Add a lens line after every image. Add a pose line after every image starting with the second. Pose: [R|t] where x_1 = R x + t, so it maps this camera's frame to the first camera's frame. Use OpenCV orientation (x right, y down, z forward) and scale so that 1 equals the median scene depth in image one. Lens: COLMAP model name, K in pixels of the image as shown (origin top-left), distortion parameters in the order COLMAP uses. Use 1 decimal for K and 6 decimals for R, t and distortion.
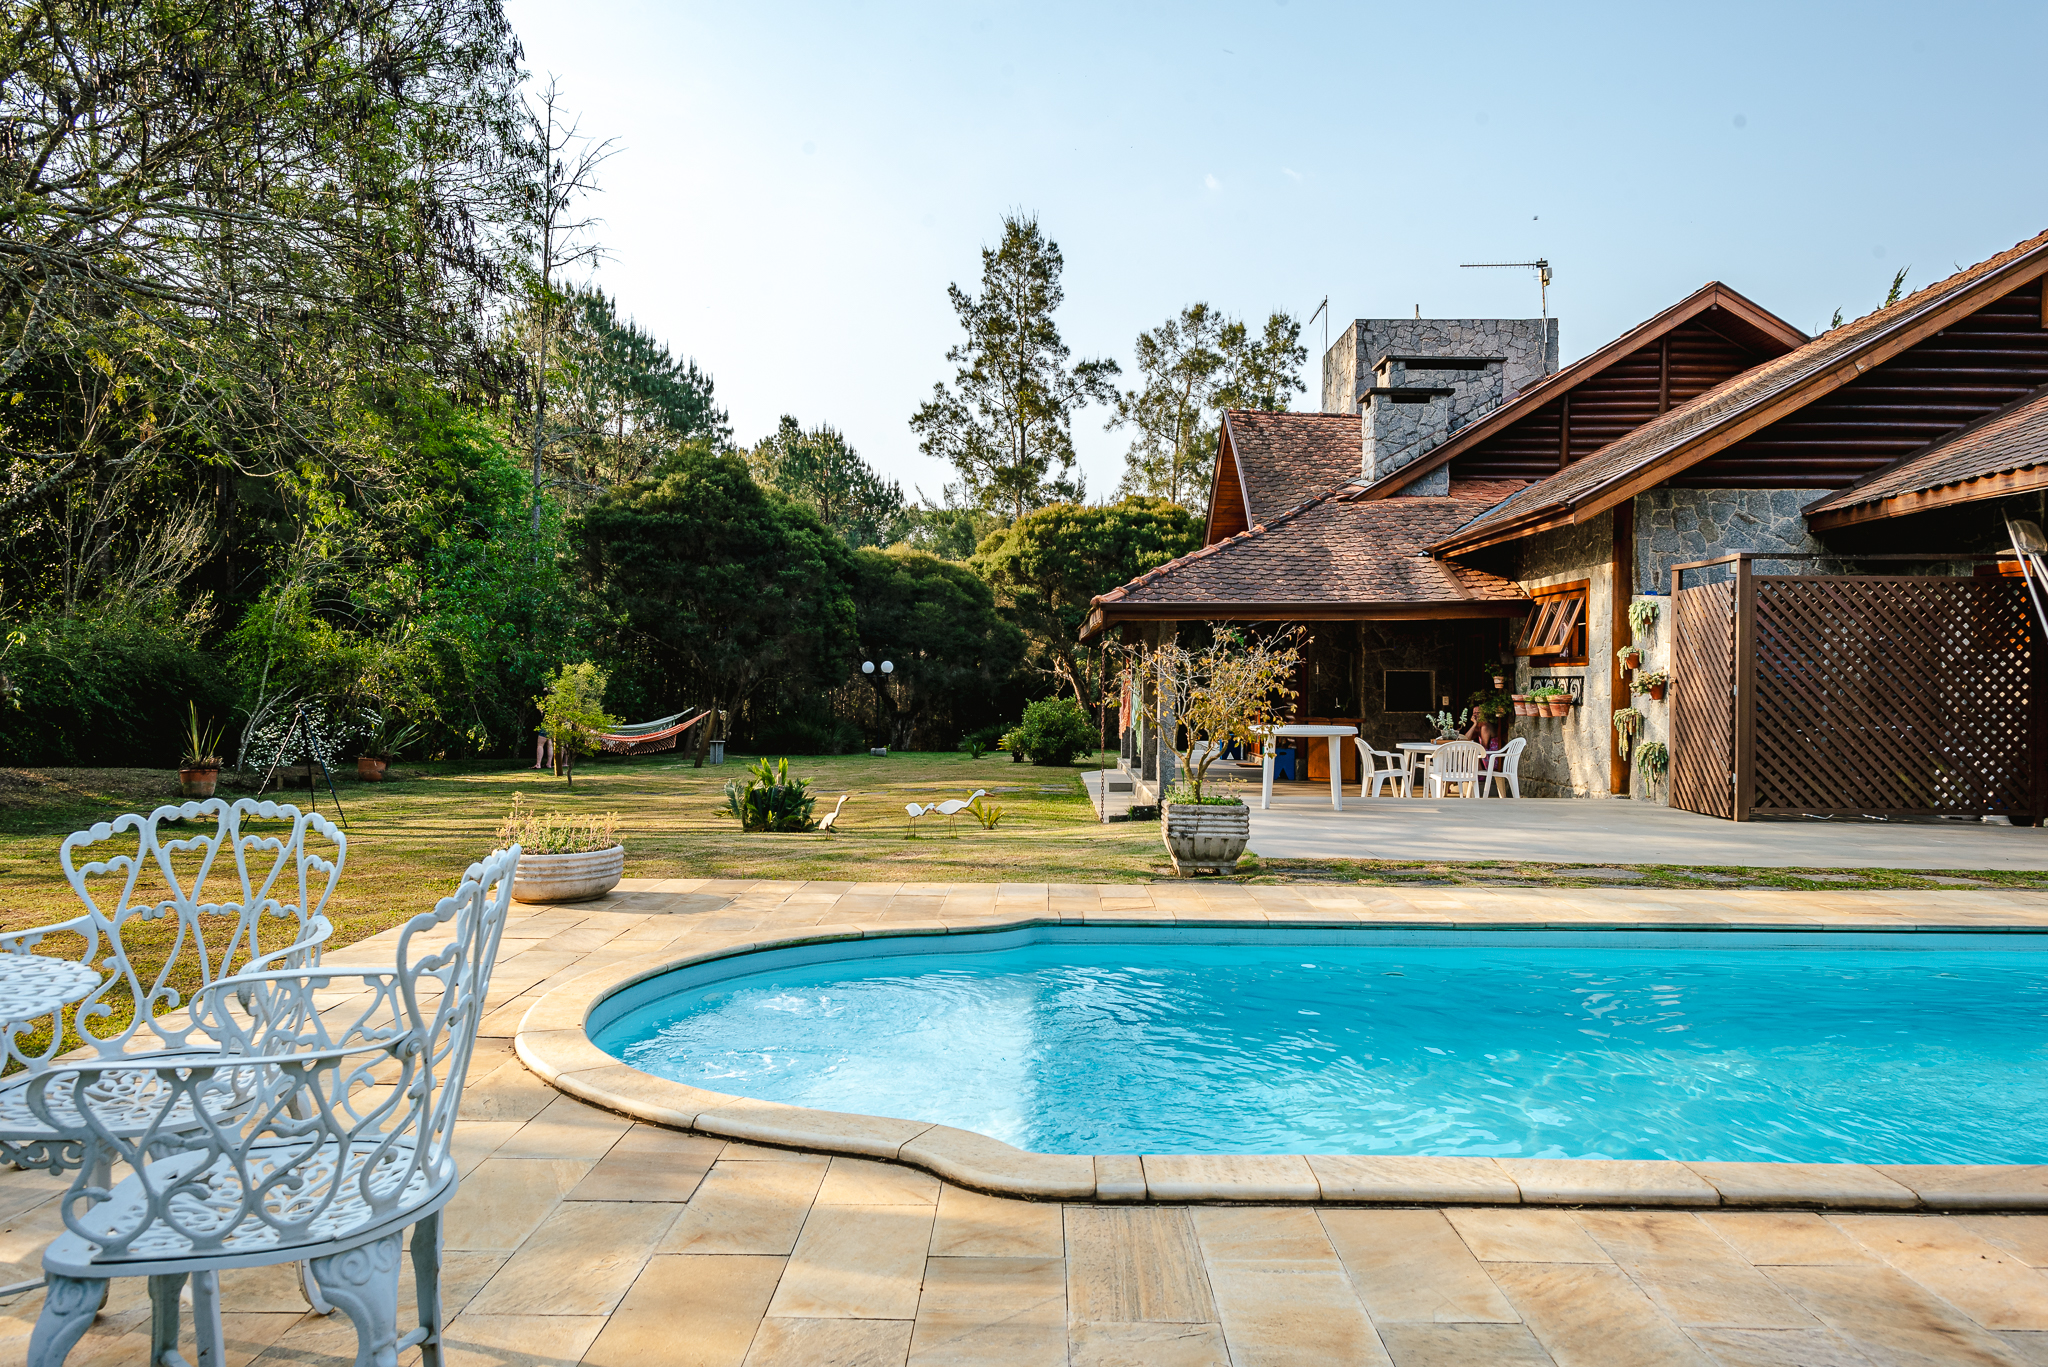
lens RADIAL K [[1397.1, 0, 1026.6], [0, 1397.1, 664.7], [0, 0, 1]] dist [-0.001806, 0.000832]
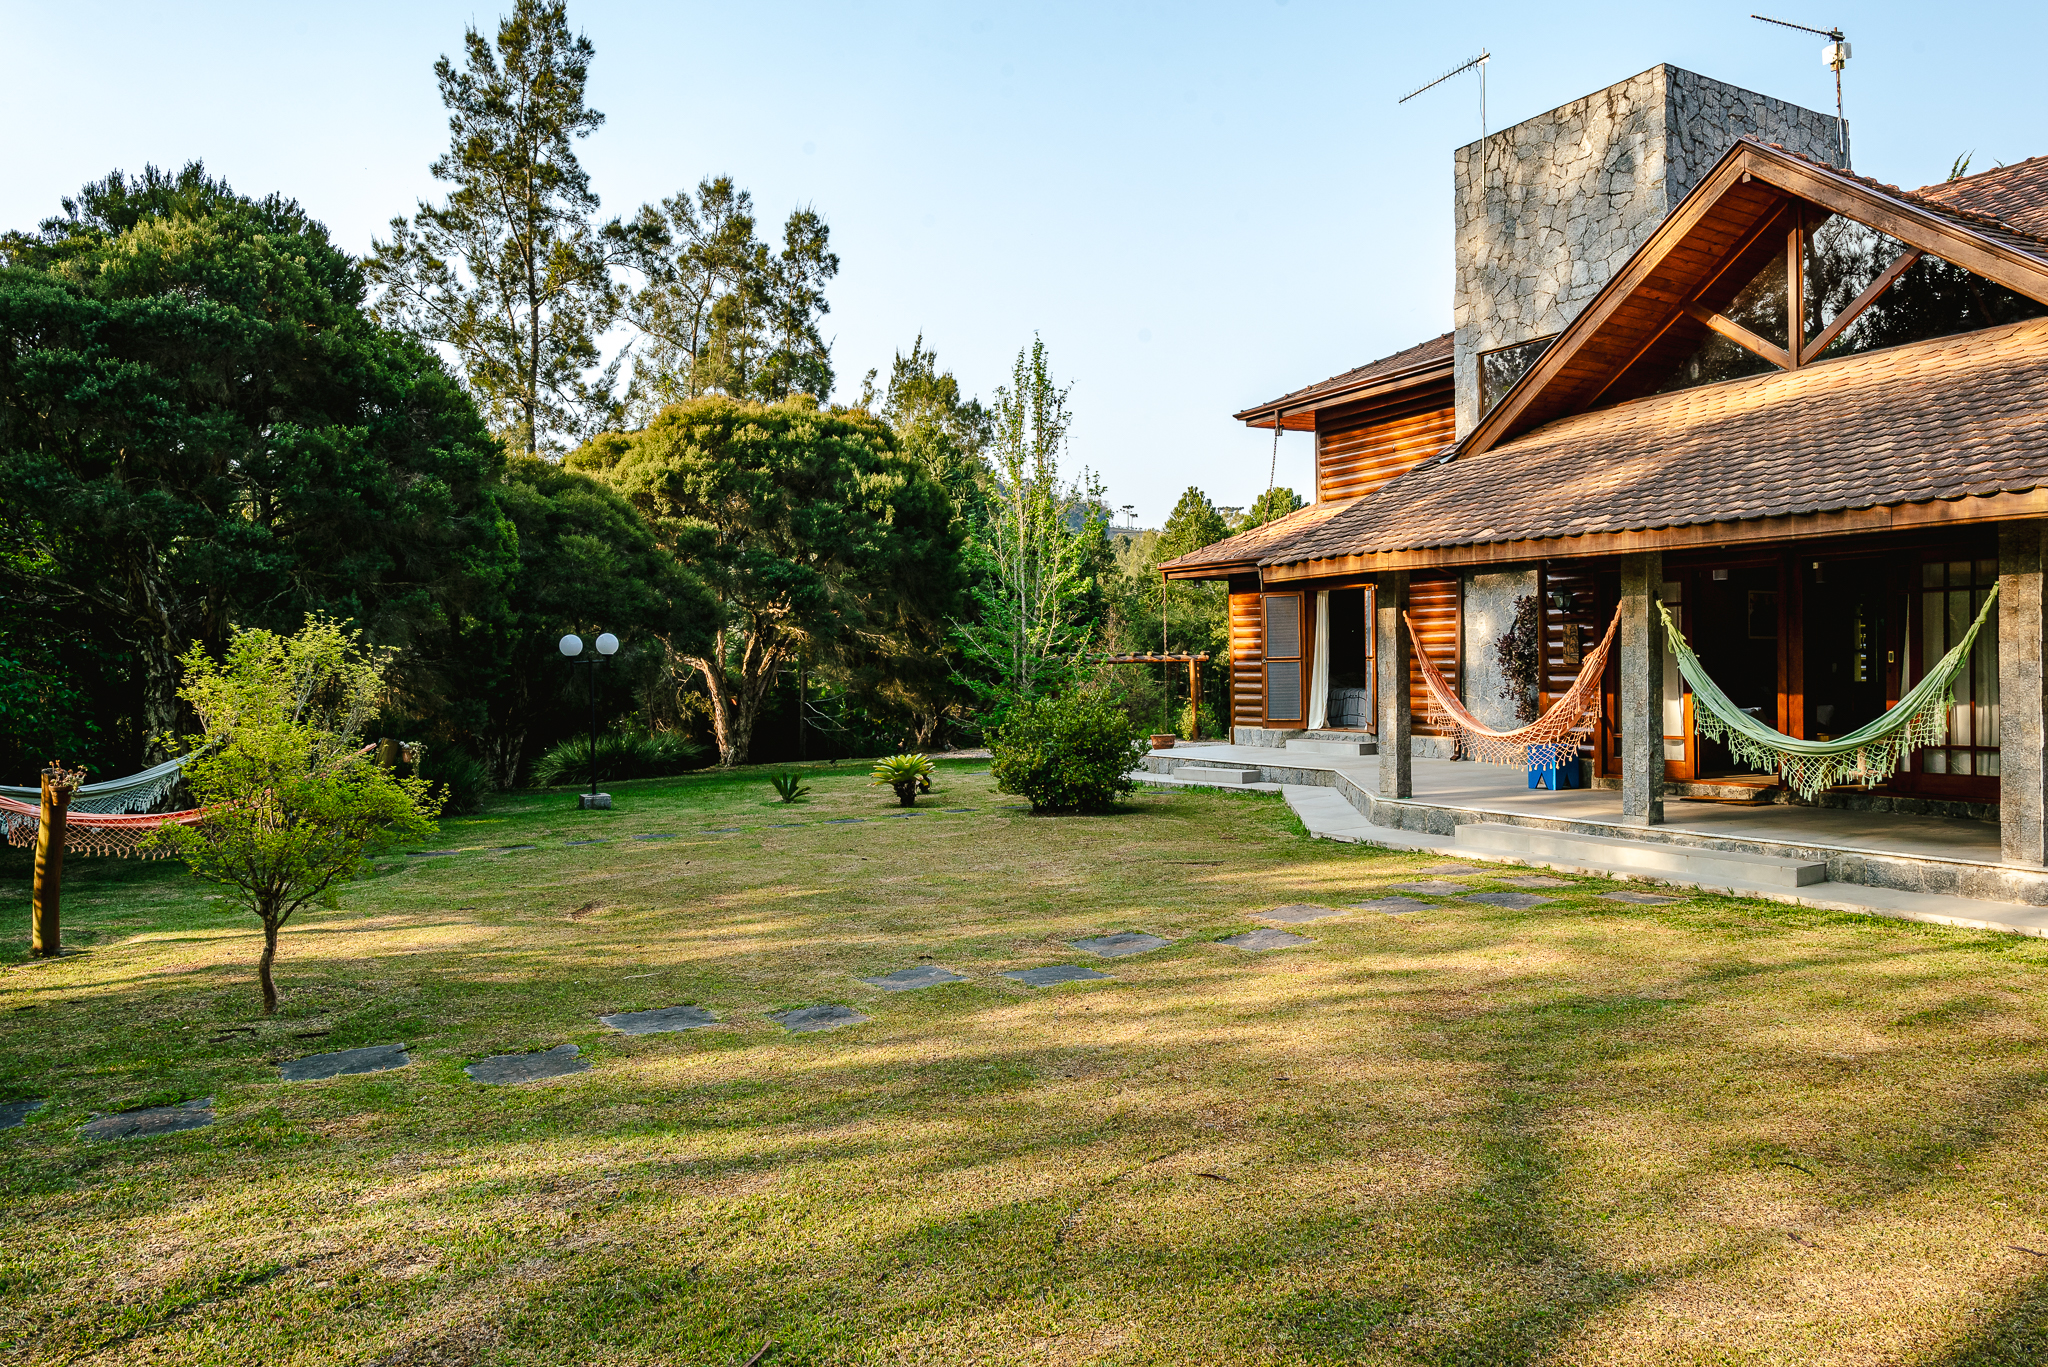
lens RADIAL K [[1397.1, 0, 1026.6], [0, 1397.1, 664.7], [0, 0, 1]] dist [-0.001806, 0.000832]
pose [[0.860570, -0.016522, 0.509064, -0.193542], [0.010731, 0.999840, 0.014310, 0.003012], [-0.509219, -0.006852, 0.860610, 0.370178]]
